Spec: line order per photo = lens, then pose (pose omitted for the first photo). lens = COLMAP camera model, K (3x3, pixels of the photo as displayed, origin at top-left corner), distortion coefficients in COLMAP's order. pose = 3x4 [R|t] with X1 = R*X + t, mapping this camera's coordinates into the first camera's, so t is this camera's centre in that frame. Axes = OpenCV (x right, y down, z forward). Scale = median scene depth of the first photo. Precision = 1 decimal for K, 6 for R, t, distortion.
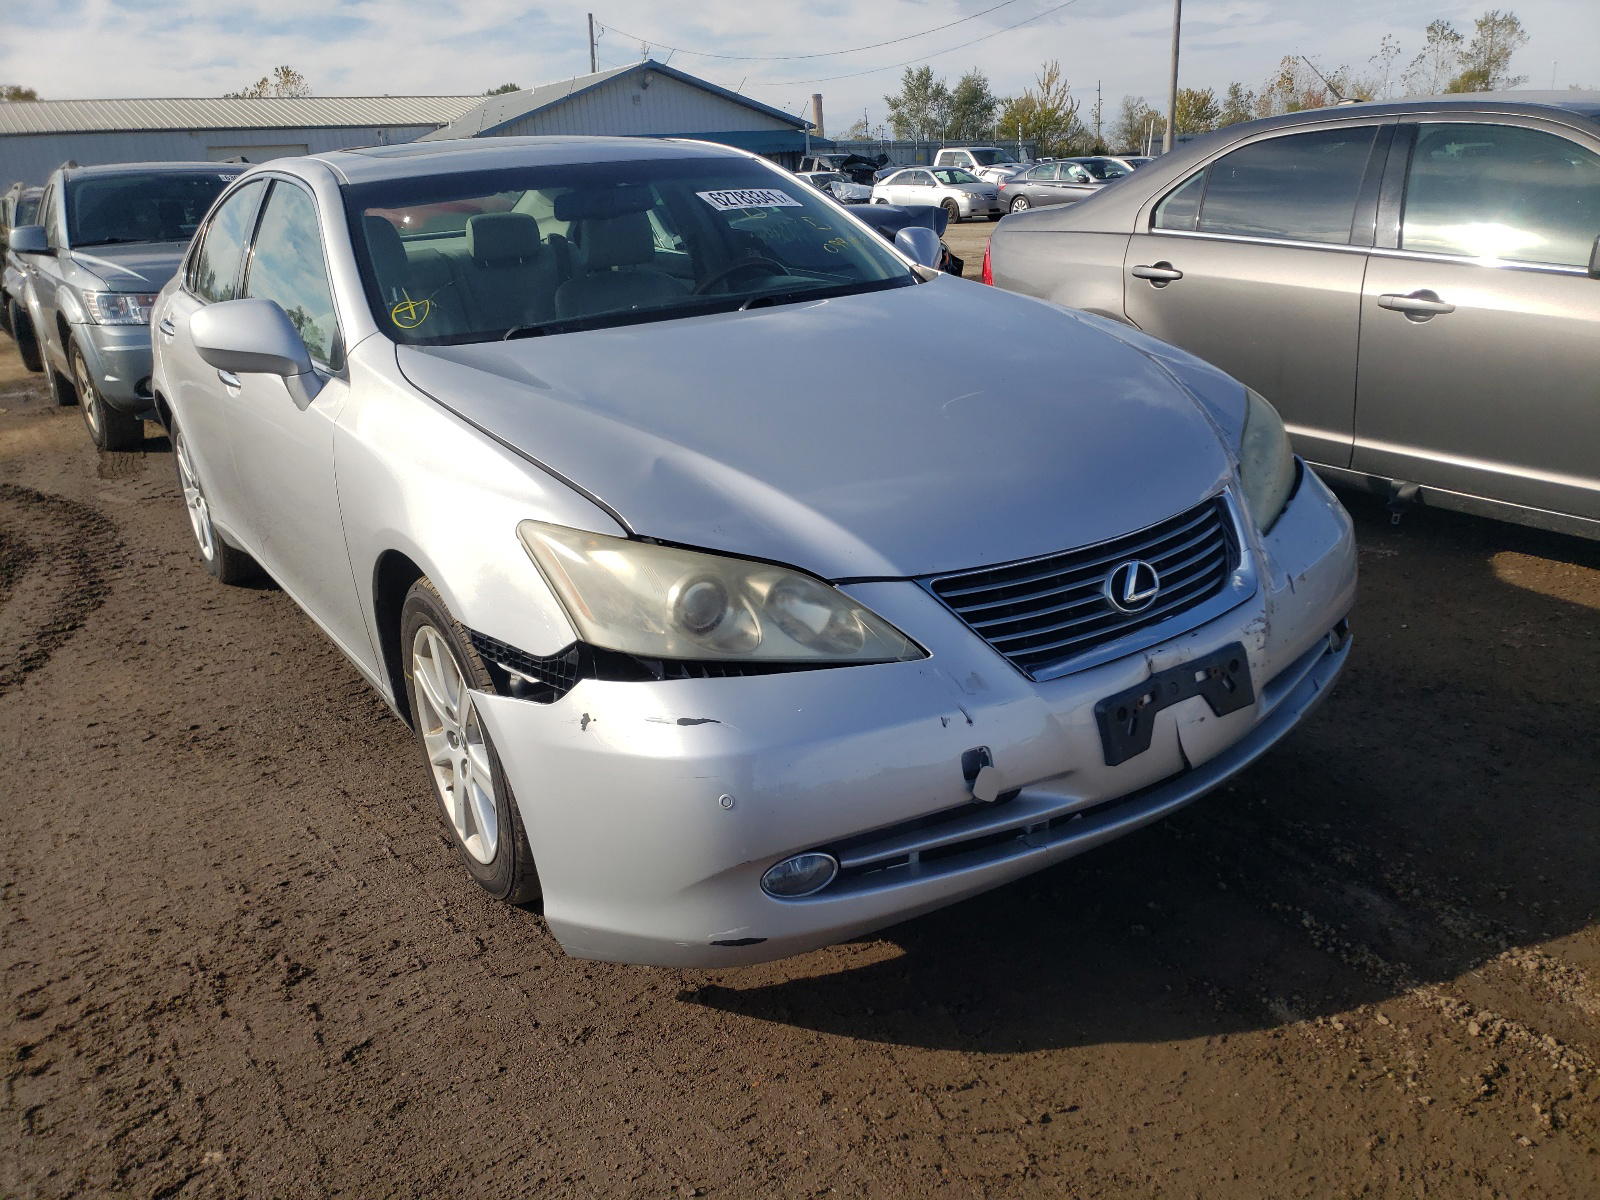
lens RADIAL K [[1228.8, 0, 800.0], [0, 1228.8, 600.0], [0, 0, 1]] dist [-0.045744, 0.004040]
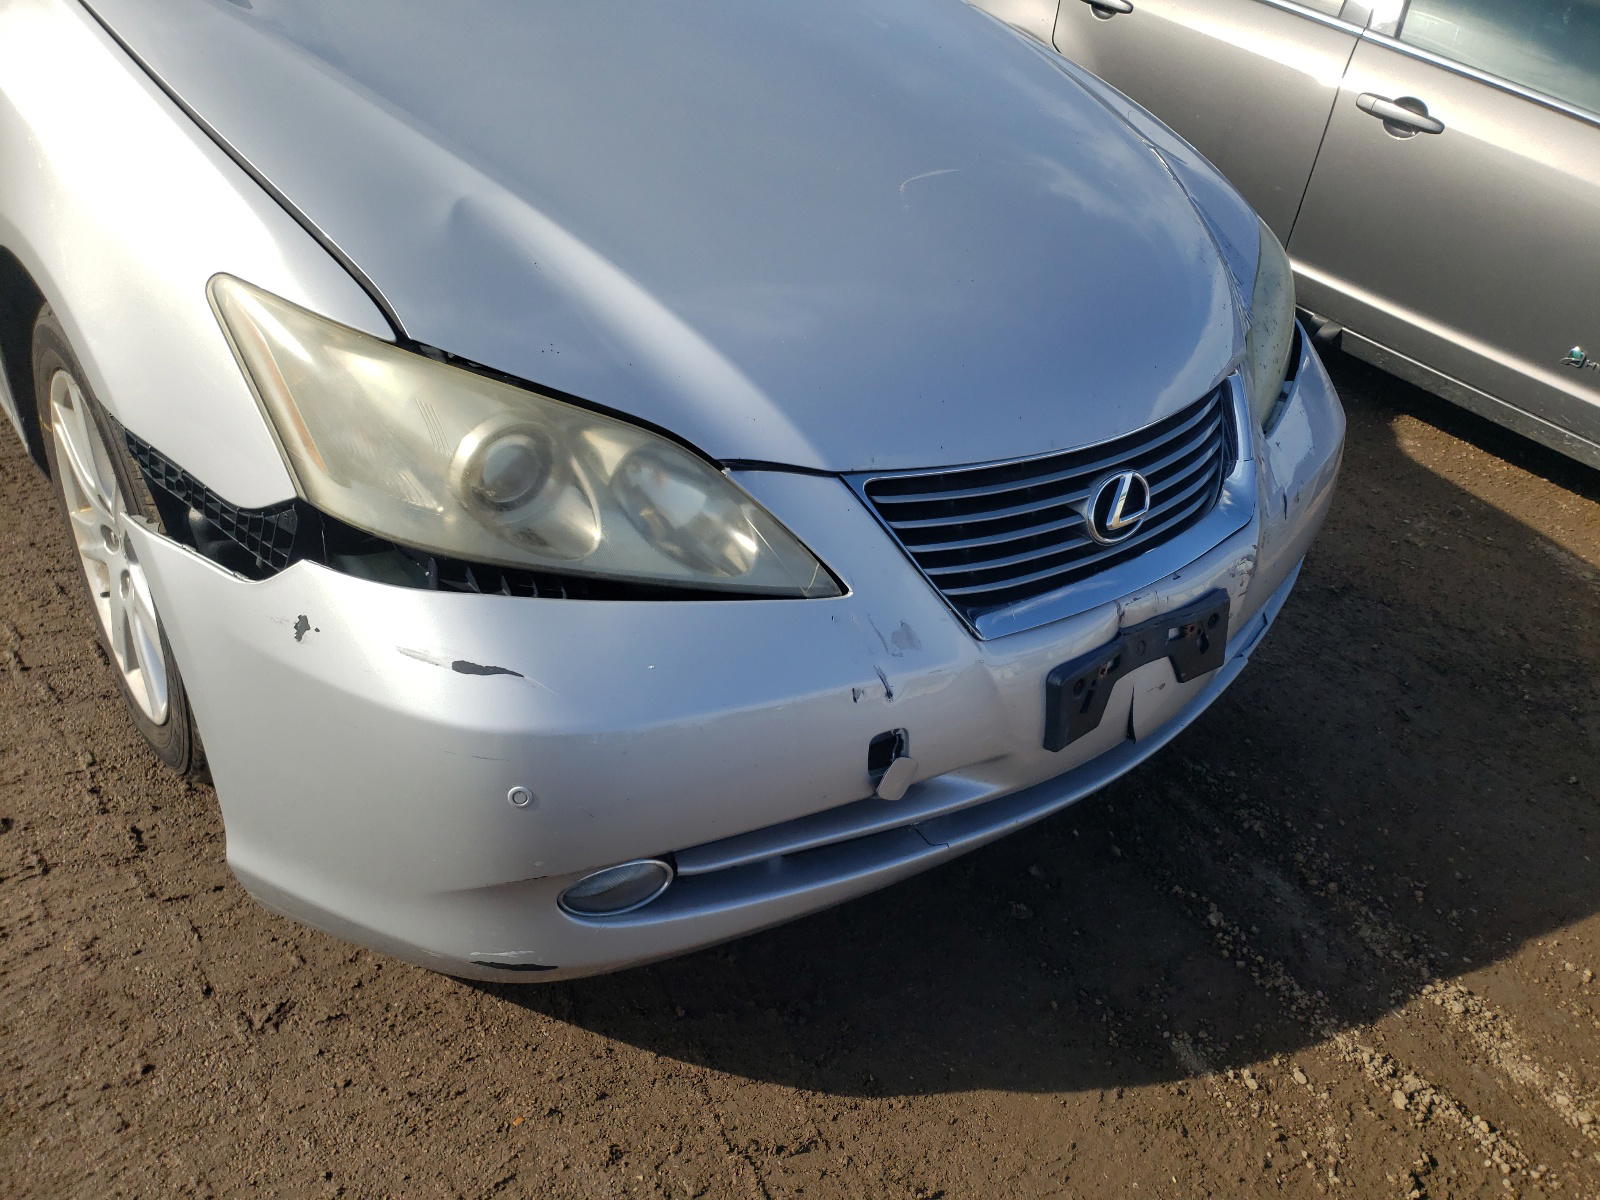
lens RADIAL K [[1218.6, 0, 831.1], [0, 1218.6, 600.2], [0, 0, 1]] dist [-0.040879, 0.032601]
pose [[0.967488, 0.112385, 0.226575, -0.052764], [-0.168110, 0.955065, 0.244110, -0.110174], [-0.188960, -0.274263, 0.942907, 0.354775]]
